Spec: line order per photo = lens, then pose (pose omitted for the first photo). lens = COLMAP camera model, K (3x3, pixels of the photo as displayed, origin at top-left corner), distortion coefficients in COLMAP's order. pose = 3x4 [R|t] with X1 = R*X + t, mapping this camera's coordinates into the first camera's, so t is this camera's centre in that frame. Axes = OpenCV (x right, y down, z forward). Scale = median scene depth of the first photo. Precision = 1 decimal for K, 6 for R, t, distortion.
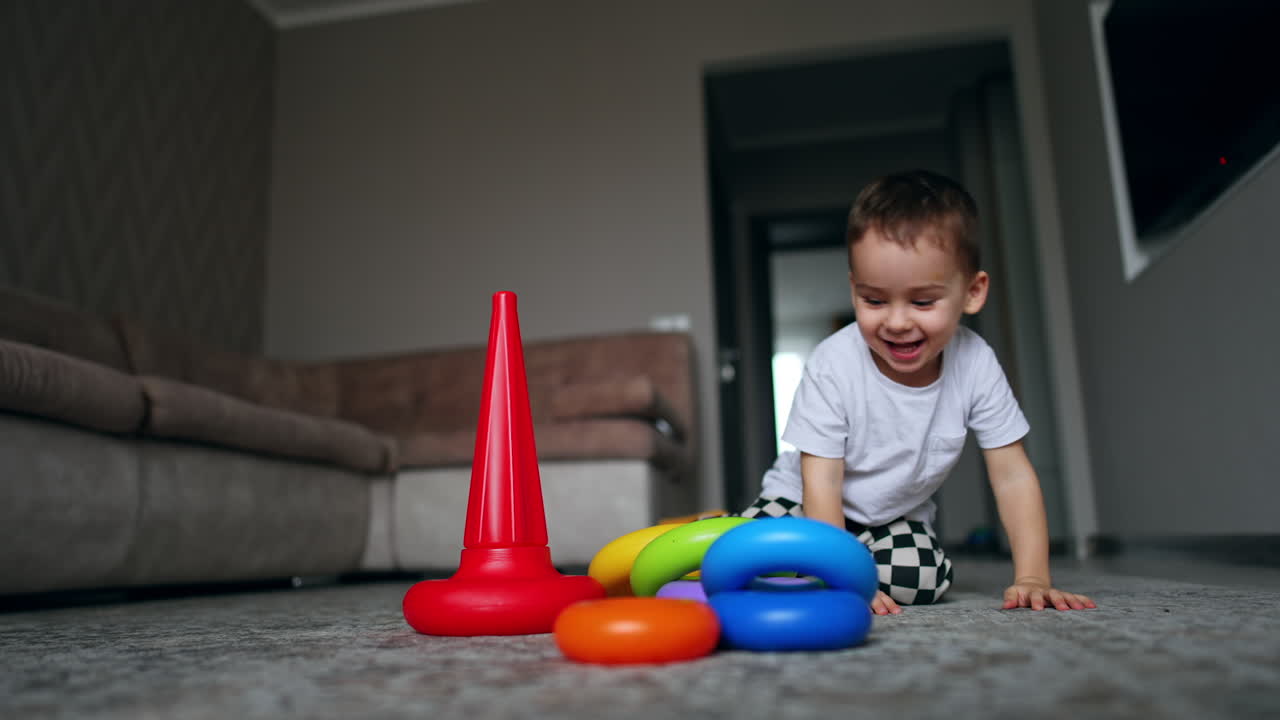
lens RADIAL K [[960.5, 0, 647.1], [0, 960.5, 354.3], [0, 0, 1]] dist [0.007268, 0.002736]
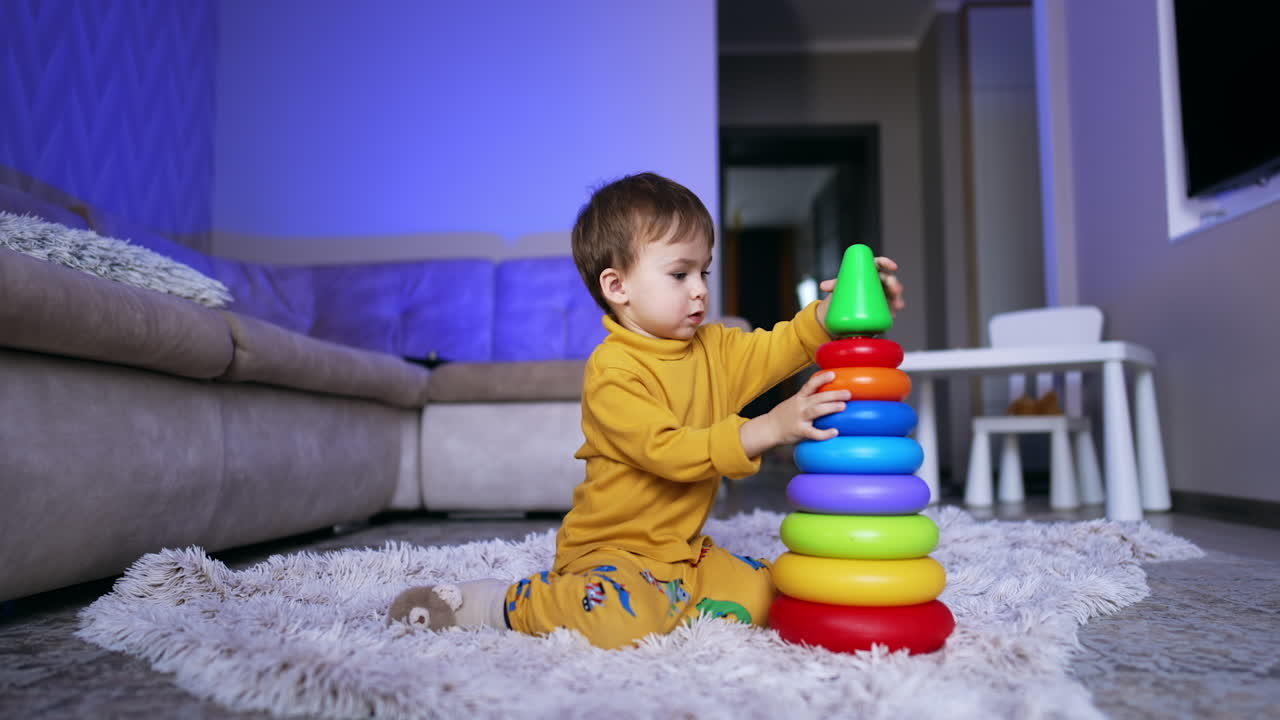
lens RADIAL K [[965.3, 0, 644.5], [0, 965.3, 353.9], [0, 0, 1]] dist [0.000706, -0.002902]
pose [[0.988266, 0.038458, 0.147823, -0.193956], [-0.055055, 0.992419, 0.109877, -0.038655], [-0.142476, -0.116726, 0.982891, 0.072950]]
